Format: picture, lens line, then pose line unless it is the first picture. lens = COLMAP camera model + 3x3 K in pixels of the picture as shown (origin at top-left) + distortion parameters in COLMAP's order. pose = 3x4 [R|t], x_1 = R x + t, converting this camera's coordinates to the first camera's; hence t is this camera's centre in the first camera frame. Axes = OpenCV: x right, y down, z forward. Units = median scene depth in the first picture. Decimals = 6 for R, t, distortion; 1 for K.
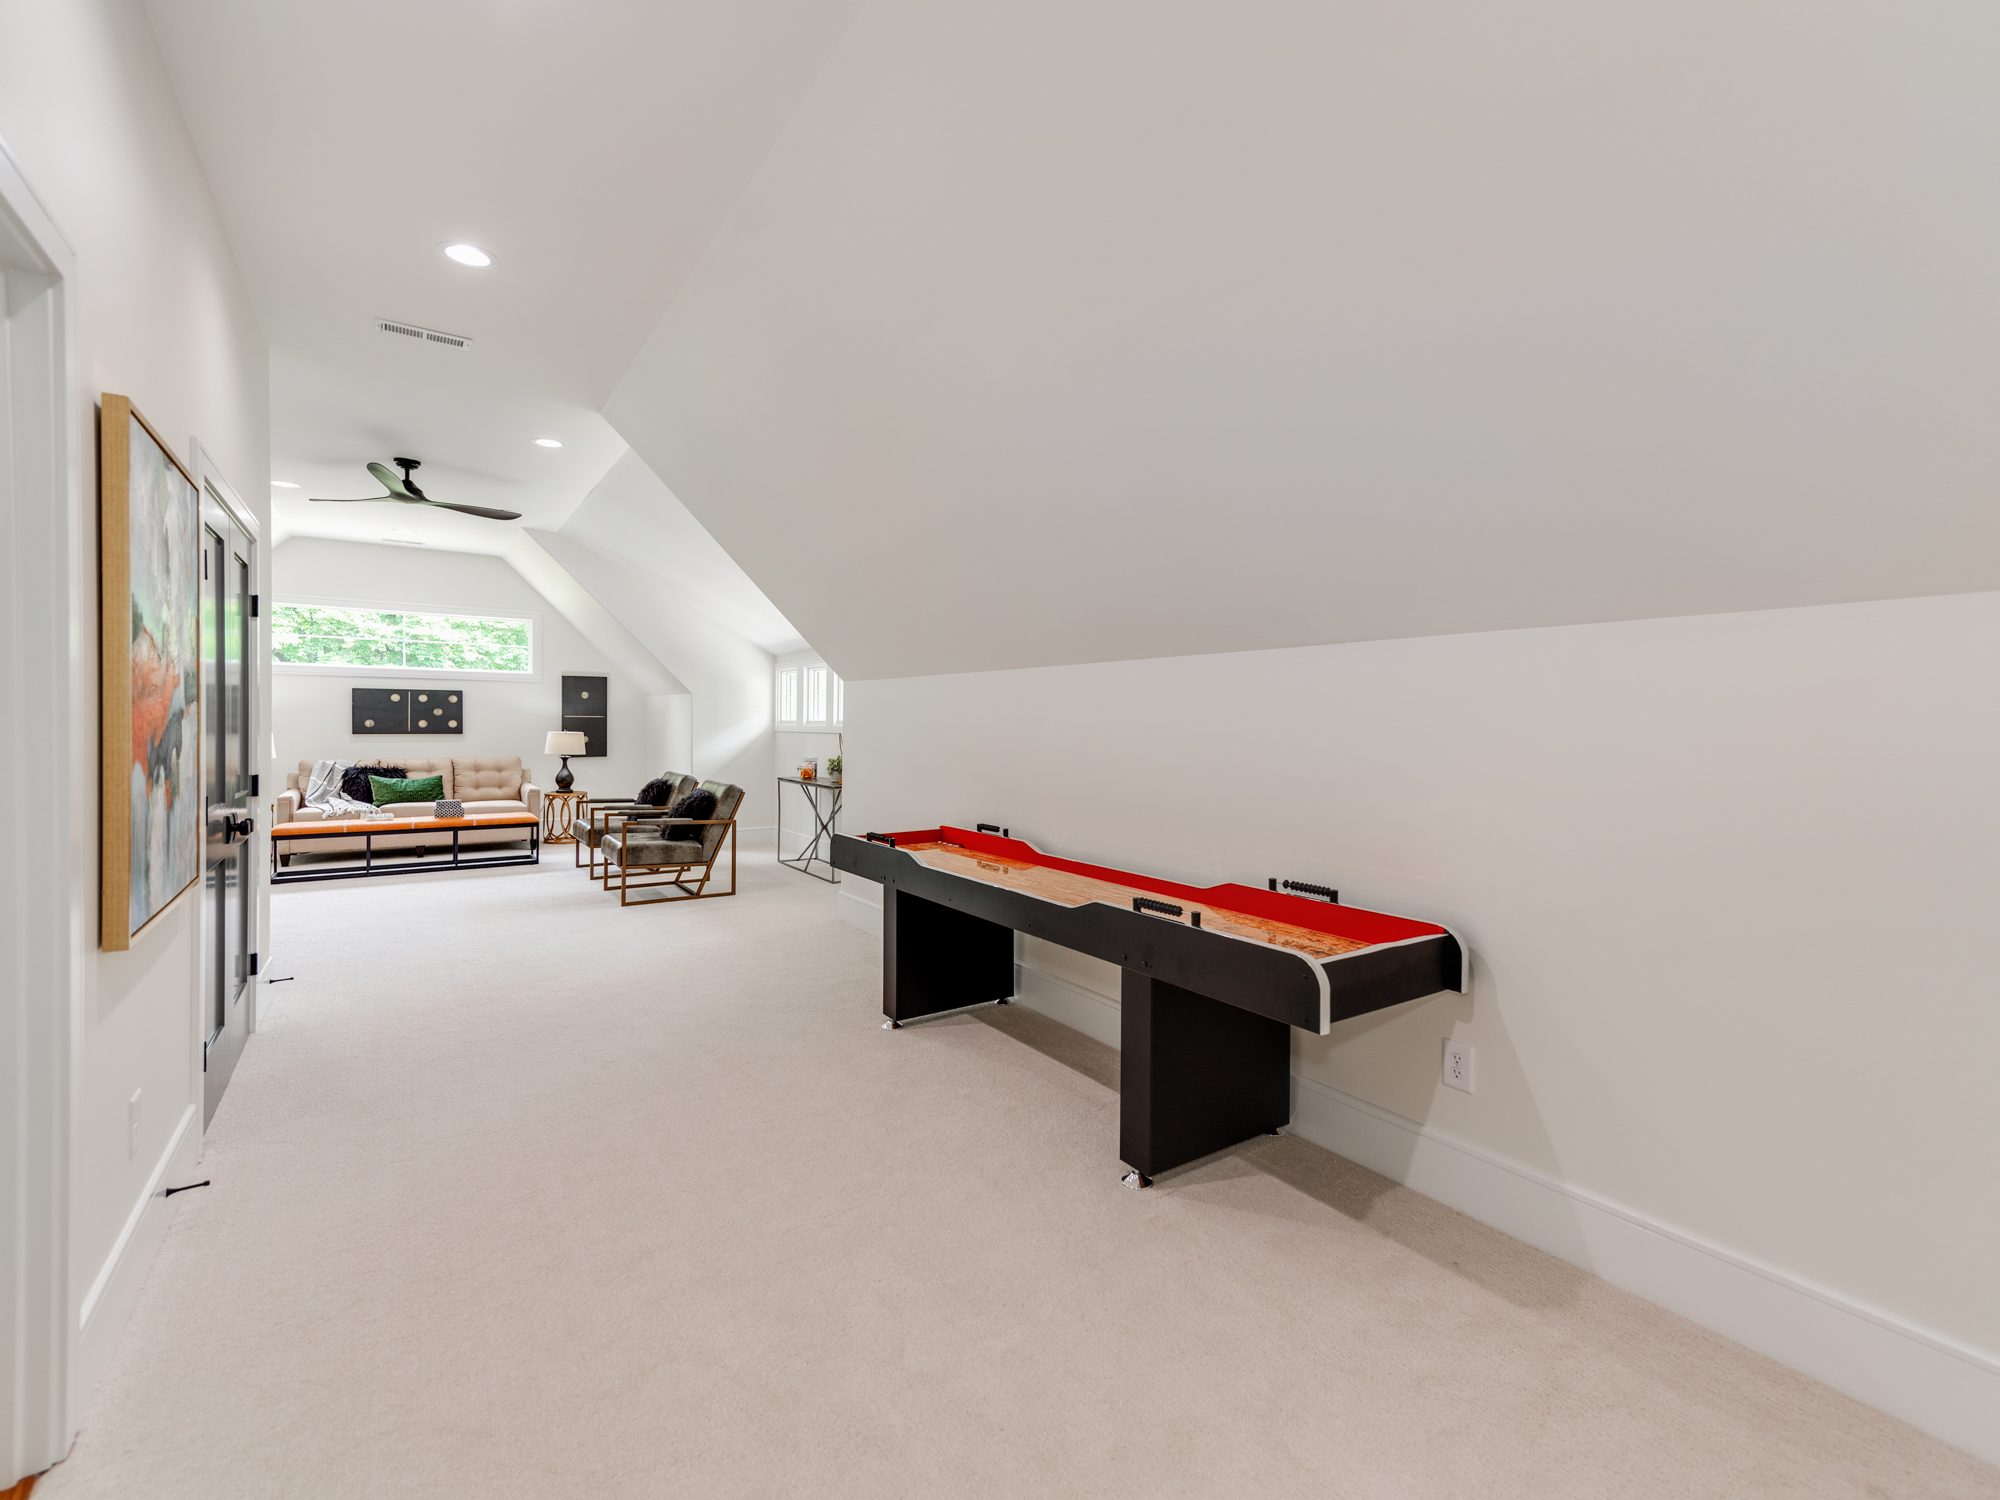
lens RADIAL K [[903.3, 0, 1002.7], [0, 903.3, 706.8], [0, 0, 1]] dist [0.000732, 0.000042]
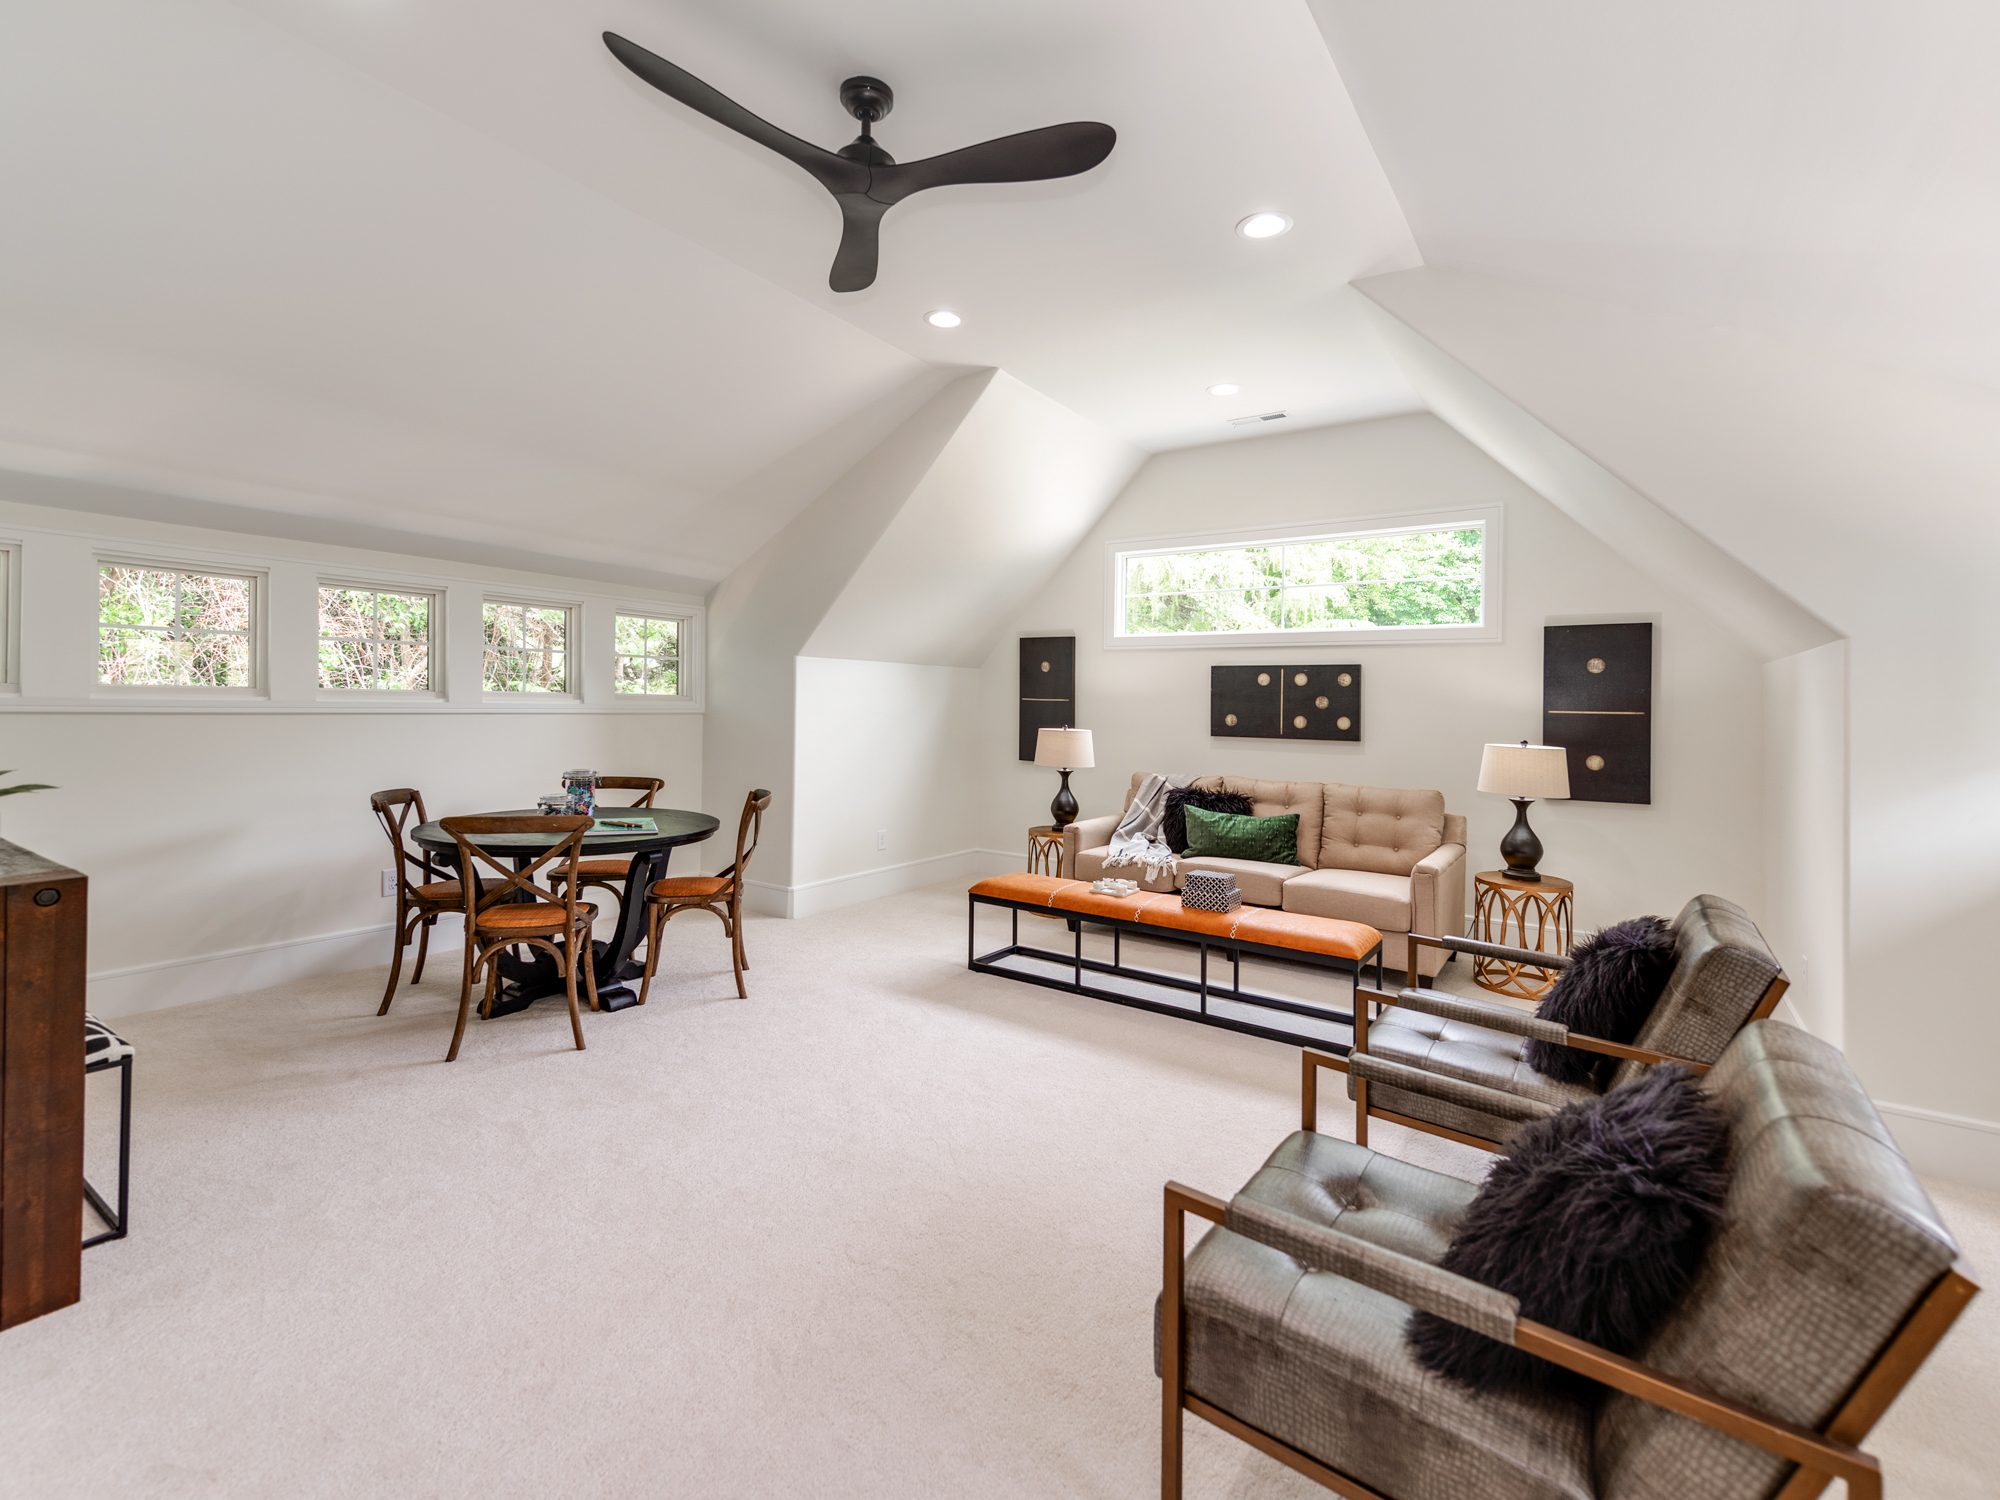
lens RADIAL K [[903.3, 0, 1002.7], [0, 903.3, 706.8], [0, 0, 1]] dist [0.000732, 0.000042]
pose [[0.363495, -0.001030, -0.931596, -0.157957], [-0.004251, 0.999987, -0.002764, 0.011037], [0.931586, 0.004965, 0.363486, 0.599727]]
